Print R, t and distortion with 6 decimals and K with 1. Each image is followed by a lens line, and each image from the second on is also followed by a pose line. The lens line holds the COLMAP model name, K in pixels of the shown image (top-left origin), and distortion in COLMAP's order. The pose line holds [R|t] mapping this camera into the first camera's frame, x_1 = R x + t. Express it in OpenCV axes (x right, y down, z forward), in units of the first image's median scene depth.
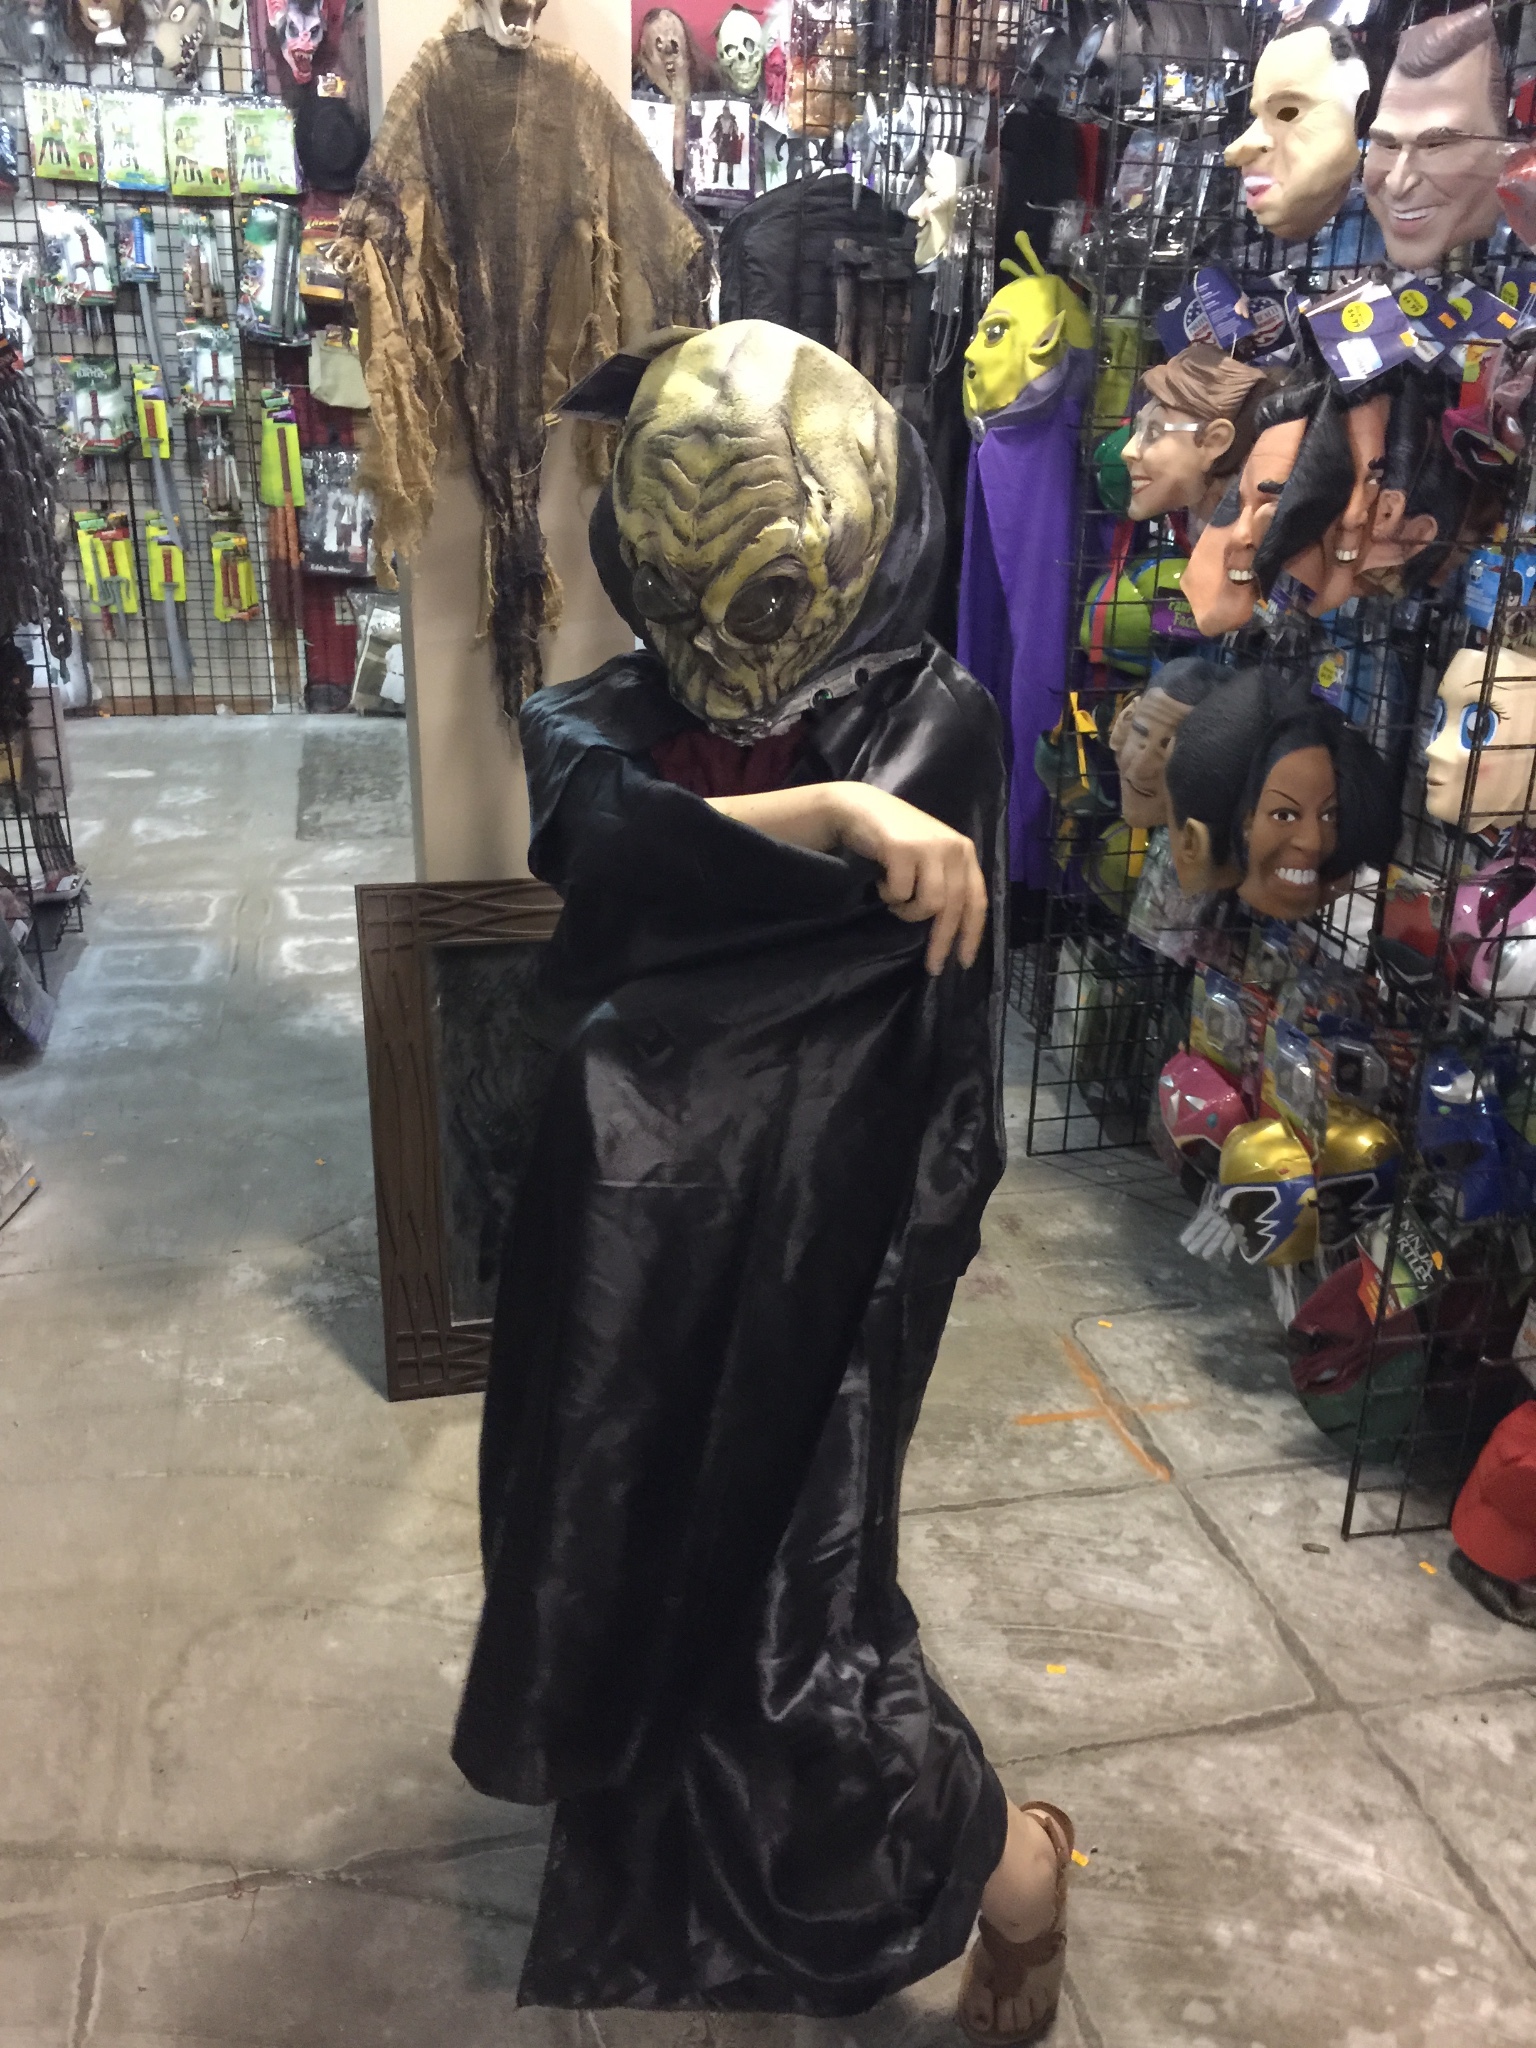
lens RADIAL K [[1754.5, 0, 768.0], [0, 1754.5, 1024.0], [0, 0, 1]] dist [0.069493, -0.100913]
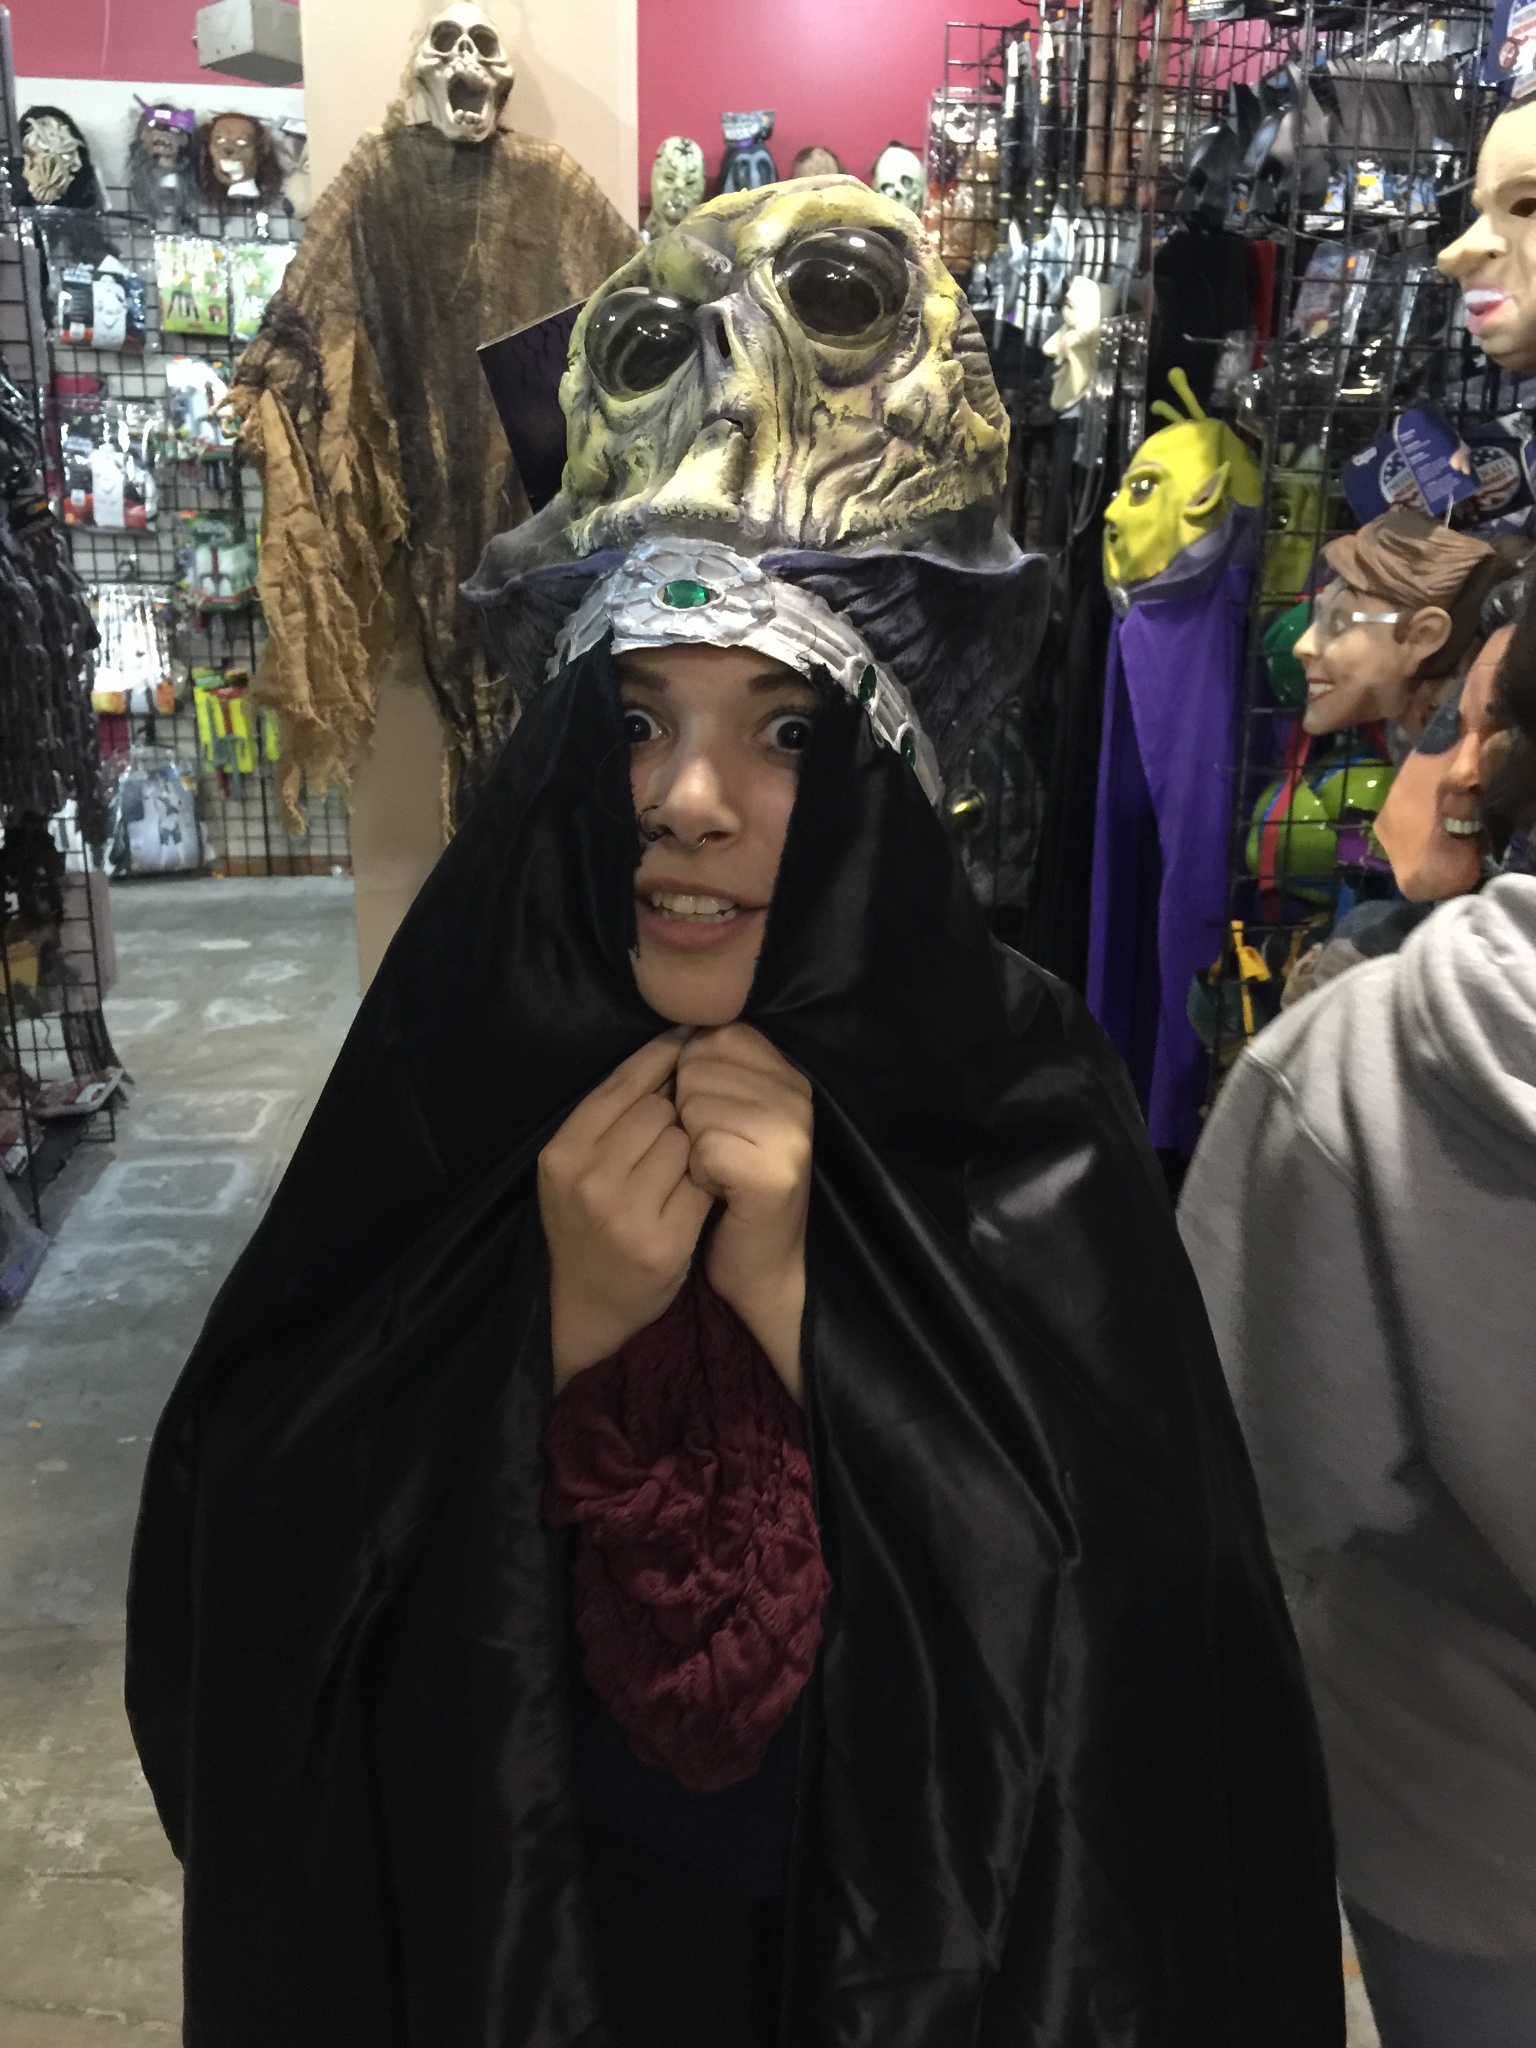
lens RADIAL K [[1761.6, 0, 770.5], [0, 1761.6, 1011.2], [0, 0, 1]] dist [0.058946, -0.084541]
pose [[0.994578, 0.021571, -0.101735, 0.045148], [-0.029361, 0.996697, -0.075713, -0.081737], [0.099766, 0.078289, 0.991926, 0.186935]]
